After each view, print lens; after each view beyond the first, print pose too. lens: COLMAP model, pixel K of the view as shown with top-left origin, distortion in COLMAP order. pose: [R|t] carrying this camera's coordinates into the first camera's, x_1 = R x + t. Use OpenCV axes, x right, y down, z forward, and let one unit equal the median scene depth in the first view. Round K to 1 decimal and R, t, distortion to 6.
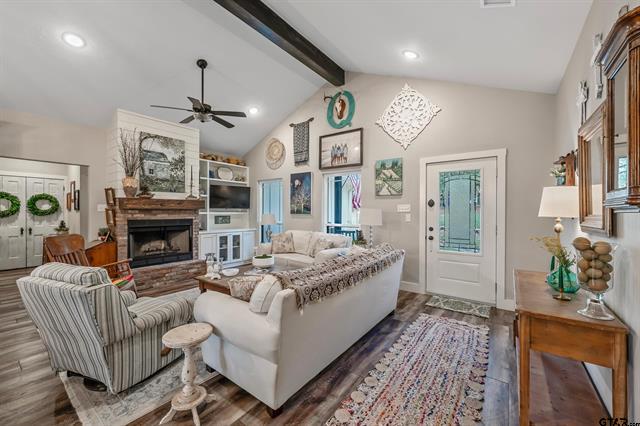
lens RADIAL K [[254.0, 0, 317.8], [0, 254.0, 212.1], [0, 0, 1]] dist [-0.001114, -0.000227]
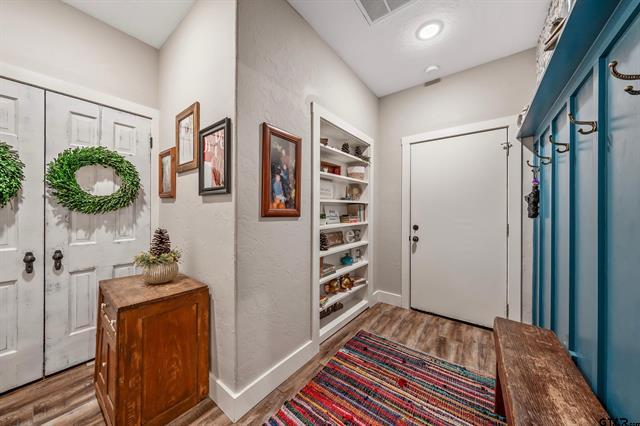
lens RADIAL K [[216.9, 0, 319.0], [0, 216.9, 211.4], [0, 0, 1]] dist [-0.001137, -0.000135]
pose [[0.999880, 0.010102, -0.011716, -0.735751], [-0.010090, 0.999948, 0.001123, 0.008679], [0.011727, -0.001005, 0.999931, 0.670770]]
